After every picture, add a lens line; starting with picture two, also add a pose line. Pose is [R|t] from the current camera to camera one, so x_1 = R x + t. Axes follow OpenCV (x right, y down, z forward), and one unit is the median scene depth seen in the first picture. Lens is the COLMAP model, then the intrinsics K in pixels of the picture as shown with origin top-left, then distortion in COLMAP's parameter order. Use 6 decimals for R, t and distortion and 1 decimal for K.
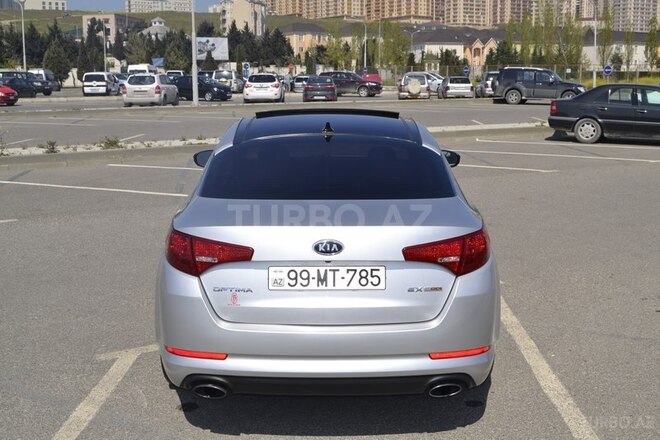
lens RADIAL K [[806.9, 0, 330.0], [0, 806.9, 220.0], [0, 0, 1]] dist [-0.067588, 0.011170]
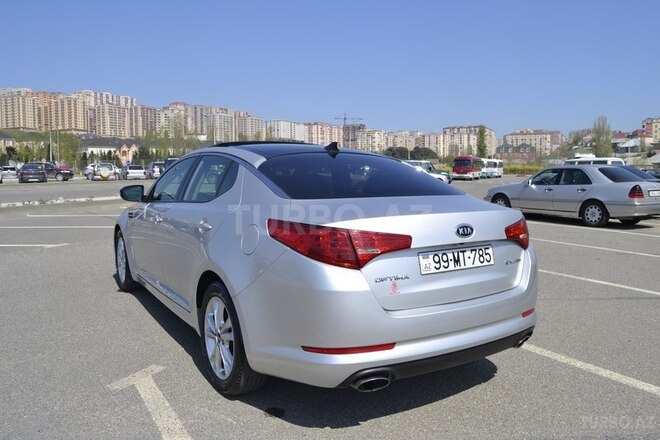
lens RADIAL K [[522.0, 0, 330.0], [0, 522.0, 220.0], [0, 0, 1]] dist [-0.105977, 0.051537]
pose [[0.848815, -0.045707, 0.526711, -0.467002], [0.087426, 0.994675, -0.054575, 0.036358], [-0.521412, 0.092372, 0.848291, 0.415127]]
